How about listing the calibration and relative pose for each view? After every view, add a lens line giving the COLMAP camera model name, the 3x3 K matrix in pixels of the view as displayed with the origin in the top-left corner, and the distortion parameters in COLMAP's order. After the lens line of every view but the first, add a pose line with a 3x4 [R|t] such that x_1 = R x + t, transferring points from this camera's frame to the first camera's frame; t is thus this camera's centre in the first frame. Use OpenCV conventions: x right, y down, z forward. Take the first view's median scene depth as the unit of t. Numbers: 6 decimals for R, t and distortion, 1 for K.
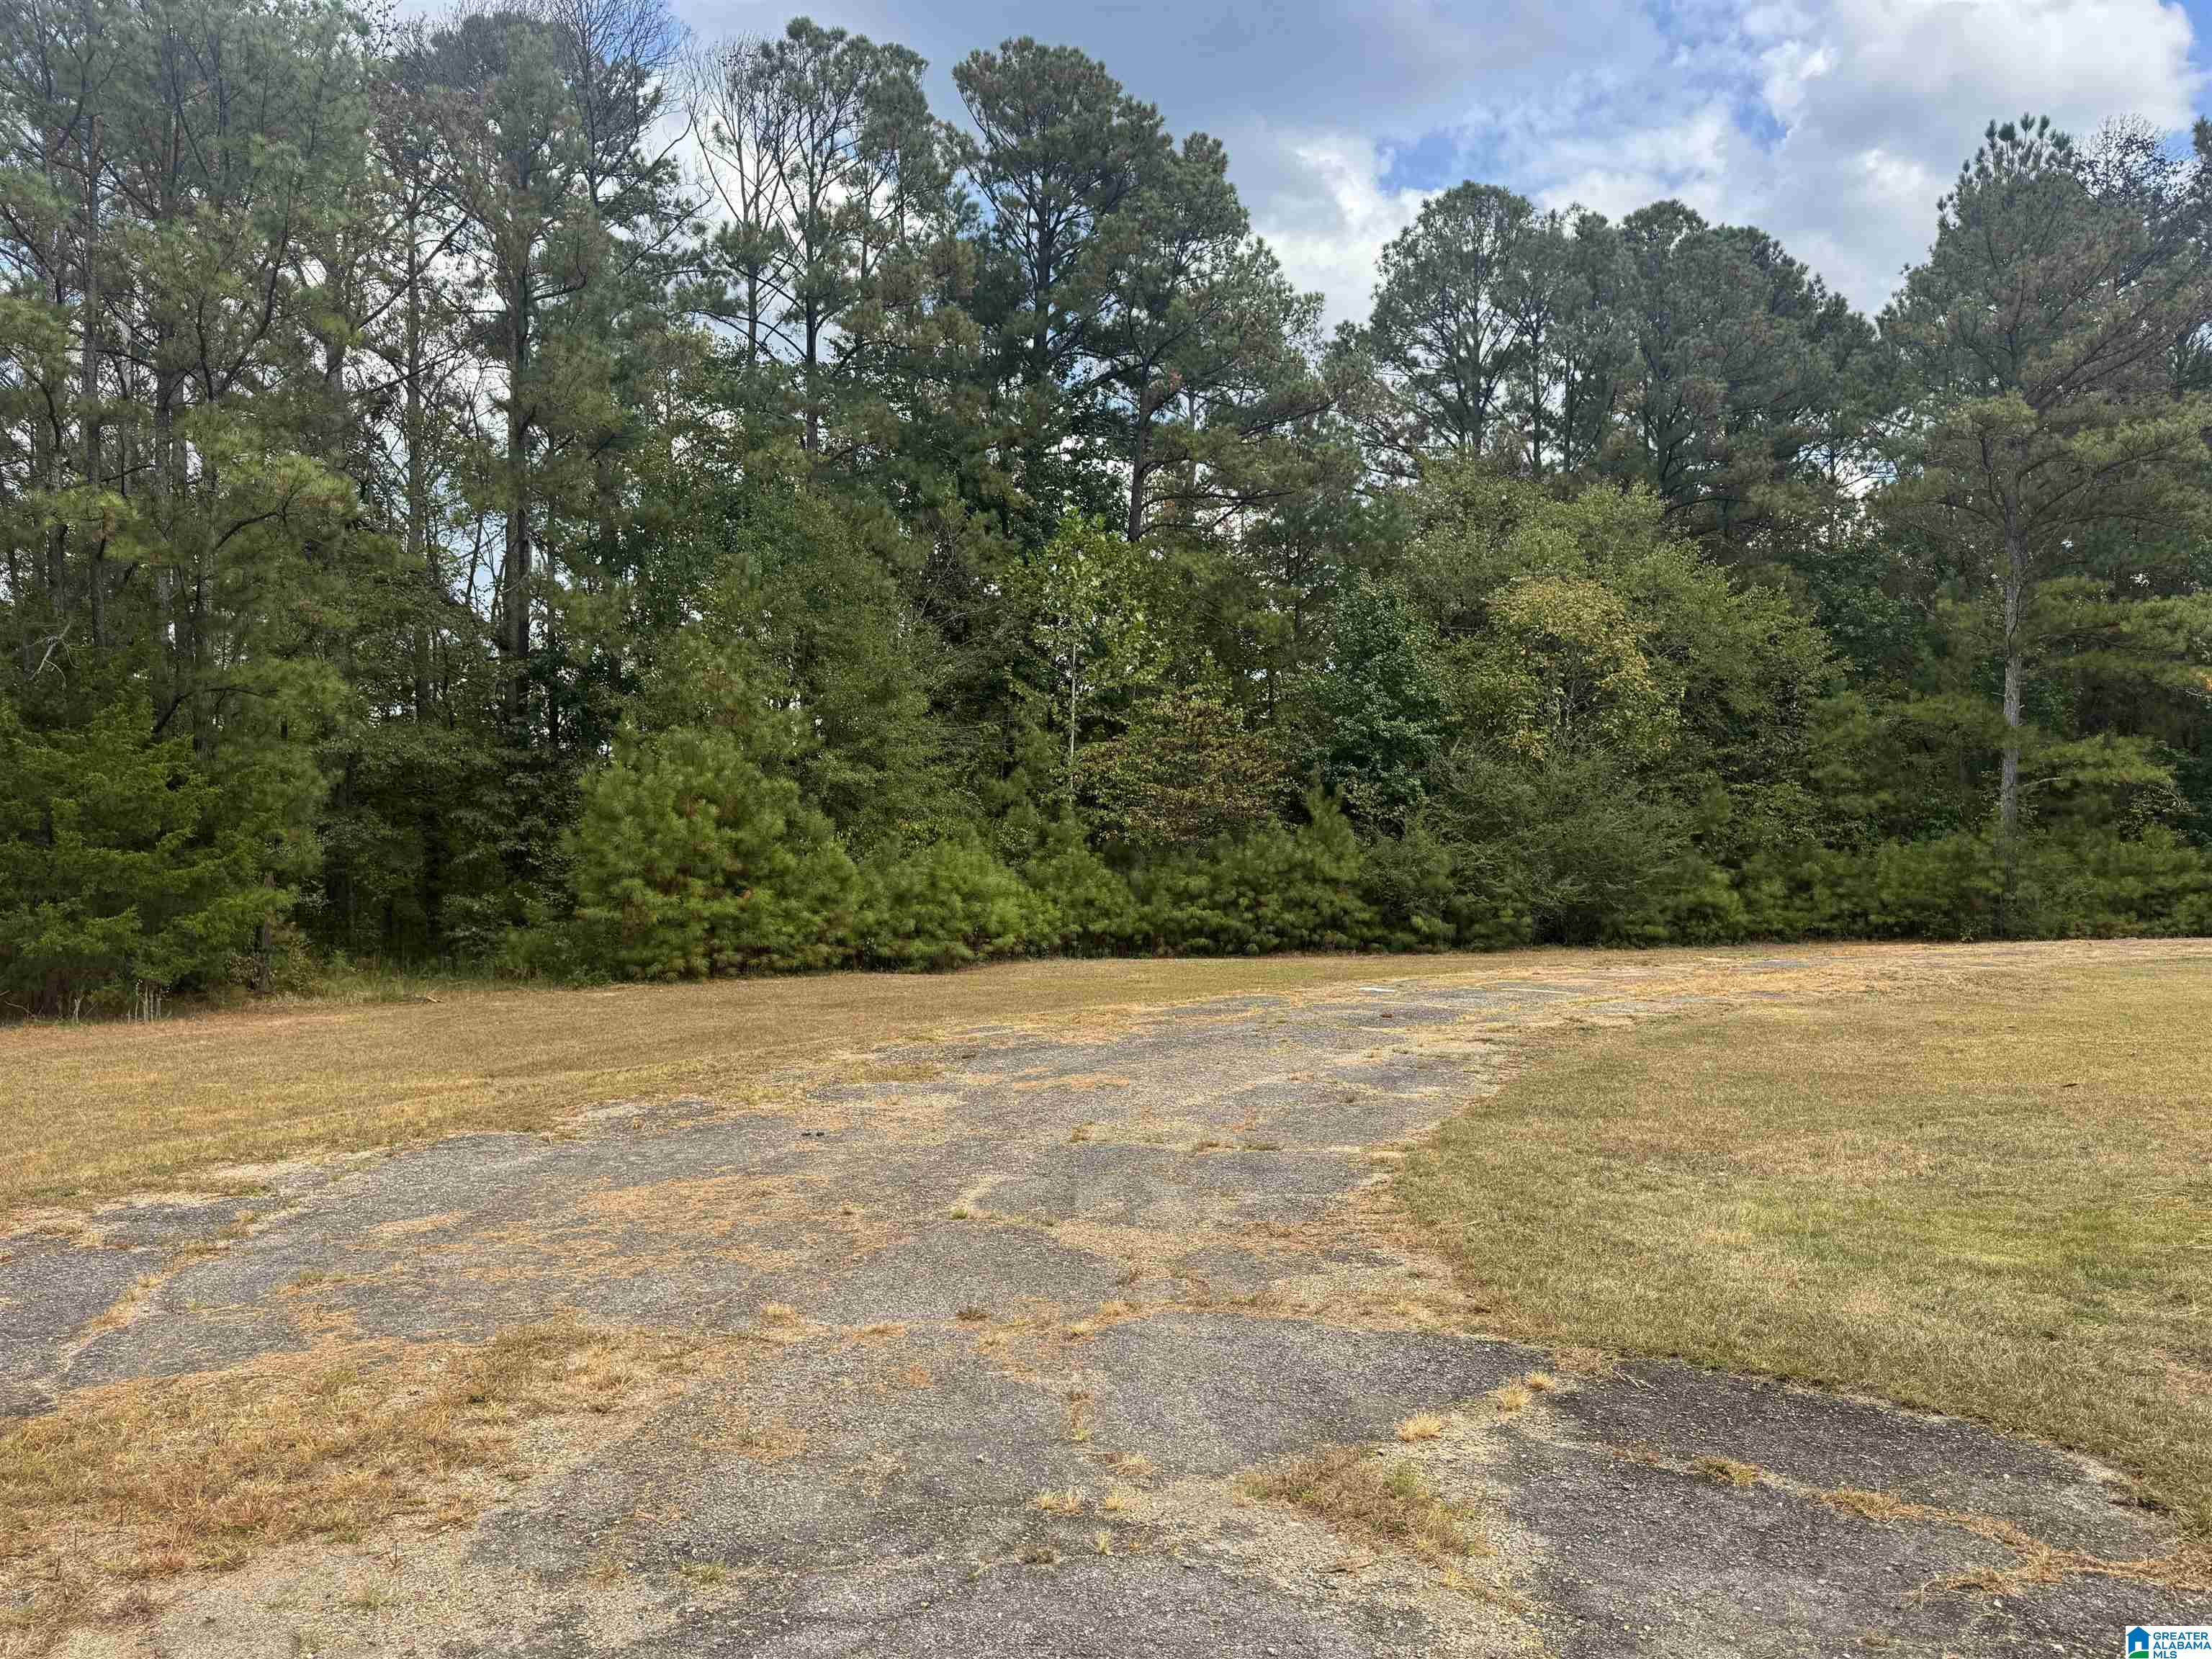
lens RADIAL K [[1539.7, 0, 1100.4], [0, 1539.7, 880.2], [0, 0, 1]] dist [0.084769, -0.135746]
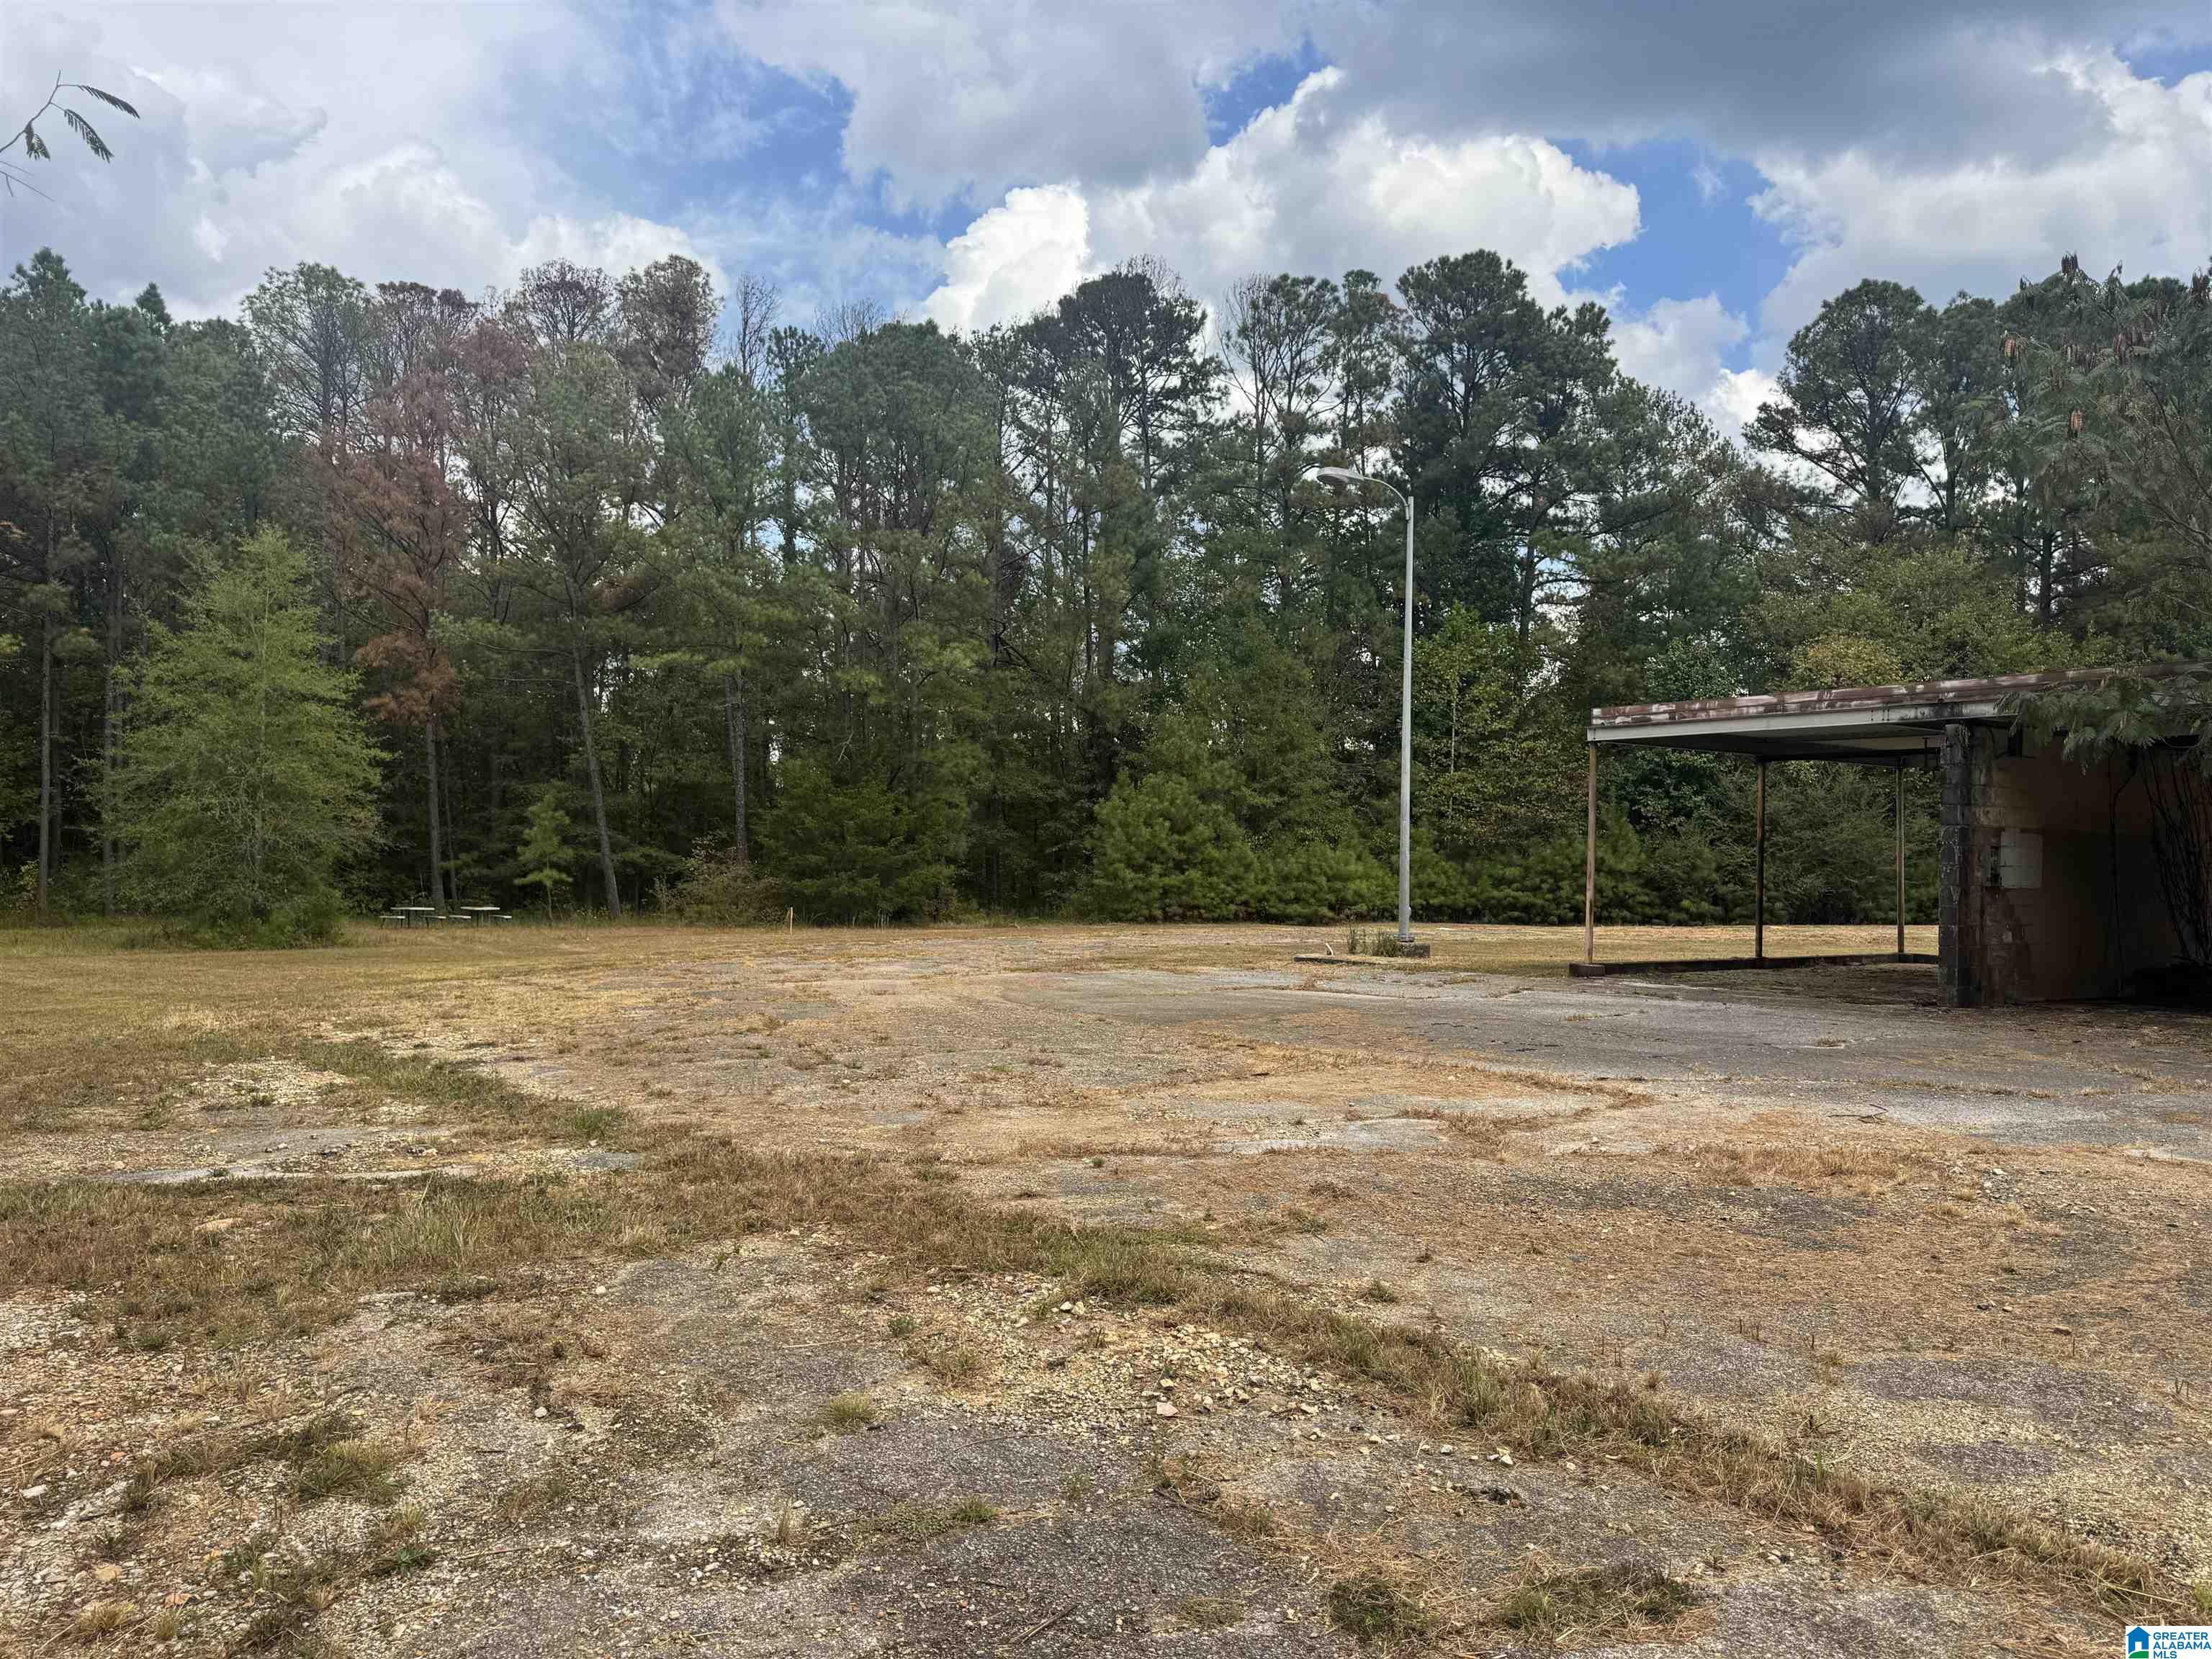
lens RADIAL K [[1539.7, 0, 1100.4], [0, 1539.7, 880.2], [0, 0, 1]] dist [0.084769, -0.135746]
pose [[0.912295, 0.019377, -0.409074, 0.293820], [-0.016283, 0.999806, 0.011045, -0.000537], [0.409209, -0.003415, 0.912434, -0.451798]]
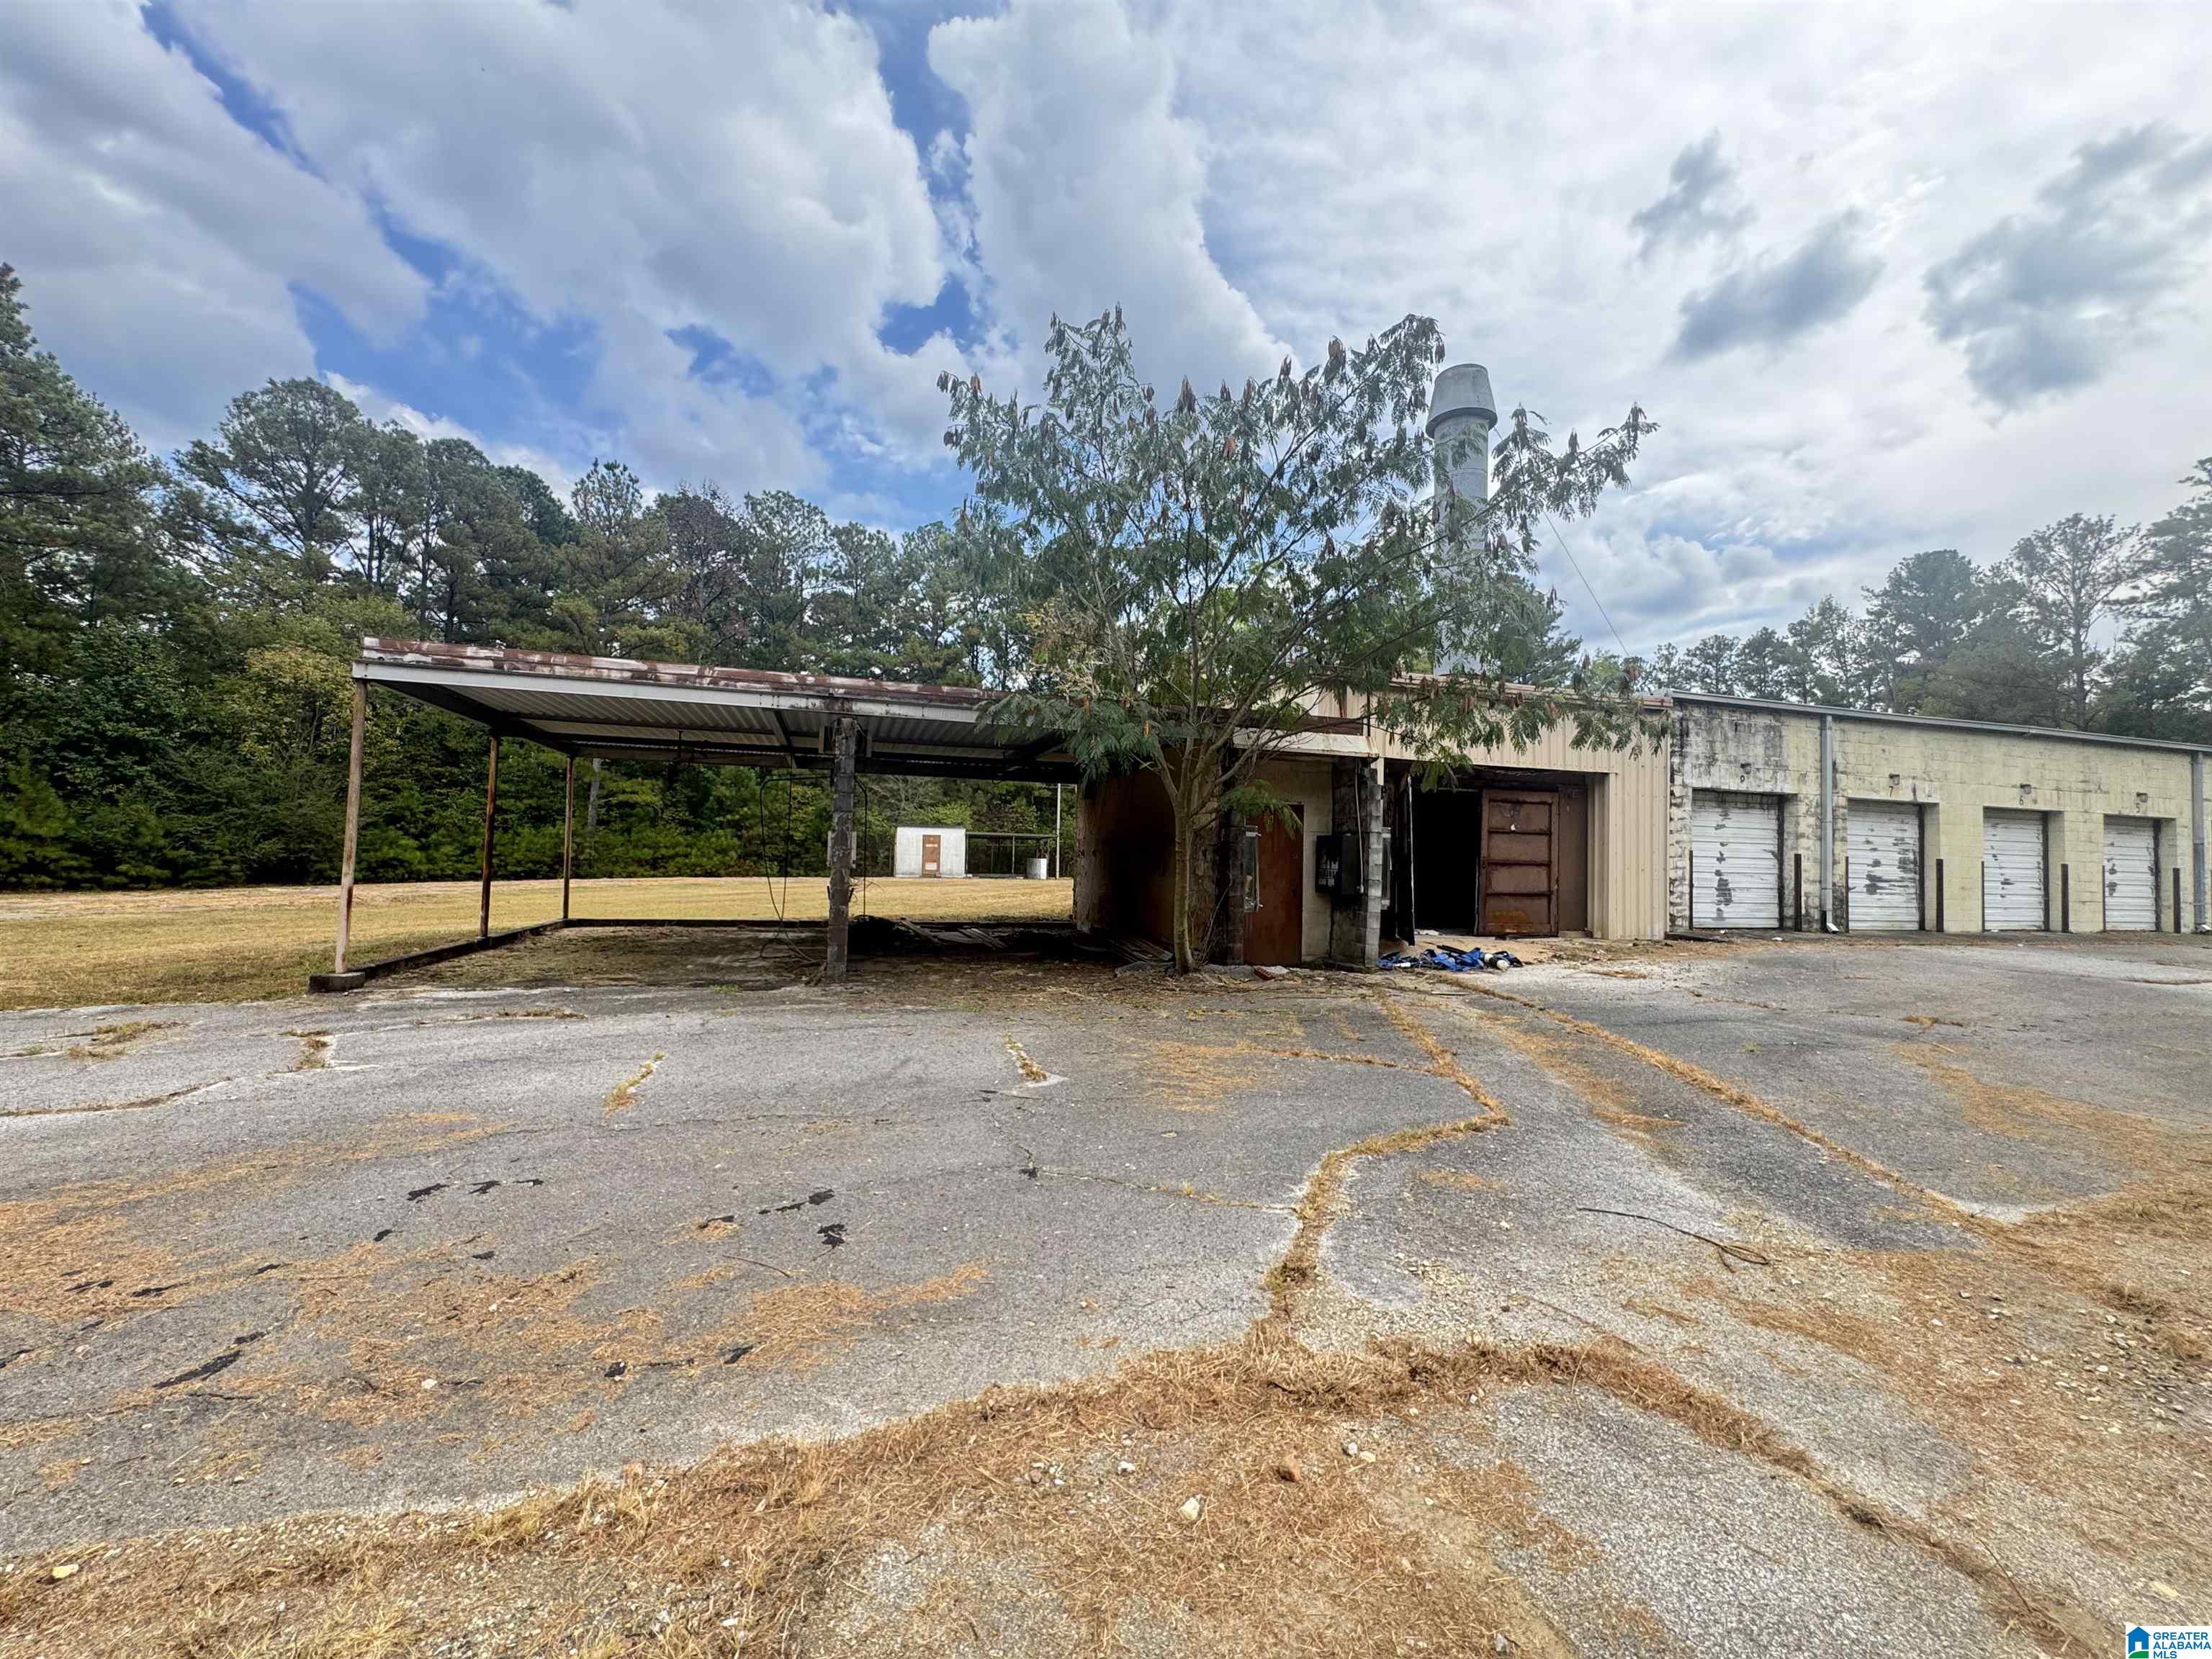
lens RADIAL K [[886.6, 0, 1102.4], [0, 886.6, 823.2], [0, 0, 1]] dist [-0.002288, -0.000242]
pose [[0.666699, 0.045857, 0.743915, 0.196677], [-0.023626, 0.998904, -0.040401, -0.002647], [-0.744953, 0.009360, 0.667052, -0.214012]]
